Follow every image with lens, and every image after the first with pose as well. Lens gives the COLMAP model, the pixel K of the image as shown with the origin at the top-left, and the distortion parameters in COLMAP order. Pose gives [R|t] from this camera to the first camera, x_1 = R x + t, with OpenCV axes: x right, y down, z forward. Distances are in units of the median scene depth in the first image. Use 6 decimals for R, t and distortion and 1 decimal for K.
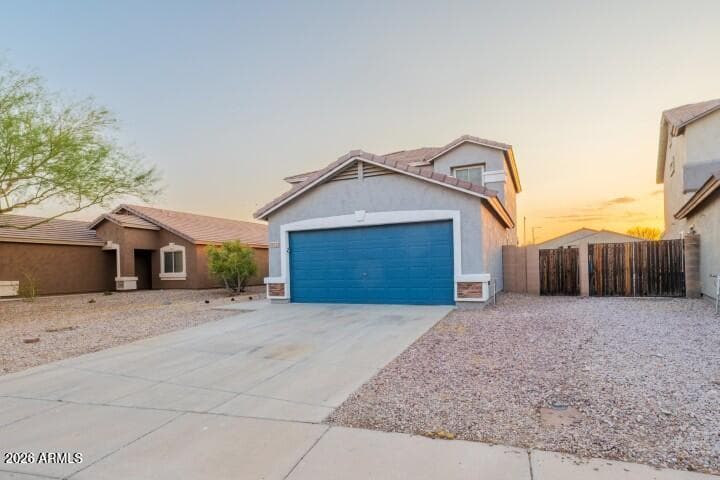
lens RADIAL K [[384.1, 0, 360.0], [0, 384.1, 268.7], [0, 0, 1]] dist [0.000186, -0.000089]
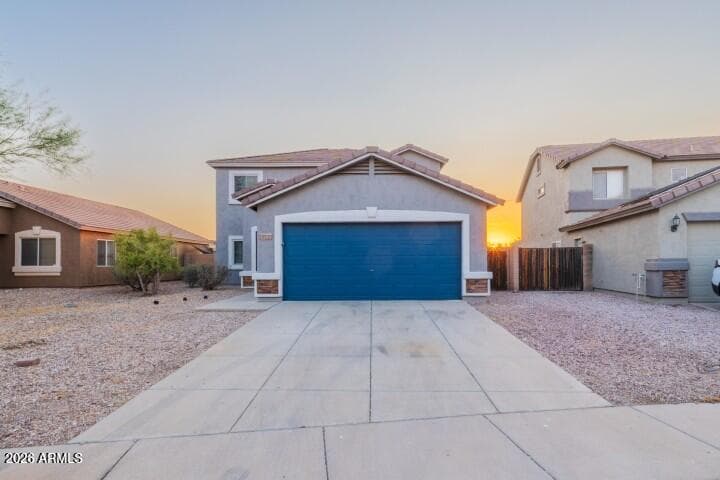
lens RADIAL K [[382.9, 0, 359.8], [0, 382.9, 262.7], [0, 0, 1]] dist [0.002098, 0.000226]
pose [[0.914138, 0.020086, 0.404905, -0.387891], [-0.016312, 0.999785, -0.012770, 0.006214], [-0.405075, 0.005069, 0.914269, 0.092320]]
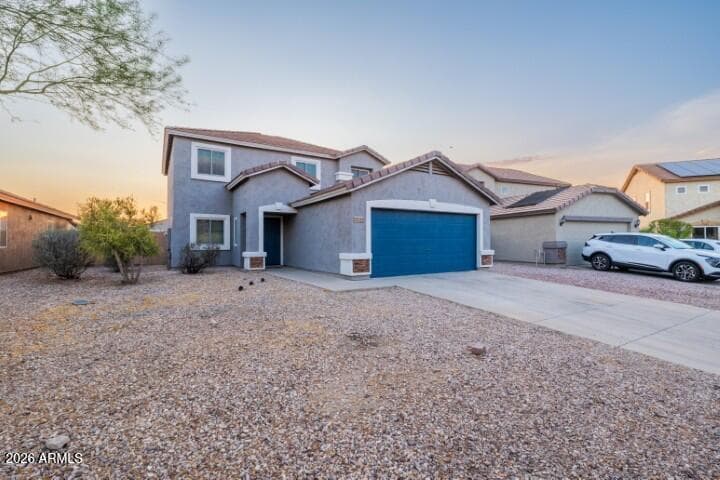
lens RADIAL K [[330.3, 0, 360.0], [0, 330.3, 240.0], [0, 0, 1]] dist [0.000370, 0.000010]
pose [[0.554538, 0.027448, 0.831705, -0.926053], [-0.008931, 0.999595, -0.027034, 0.011782], [-0.832110, 0.007563, 0.554559, 0.542574]]
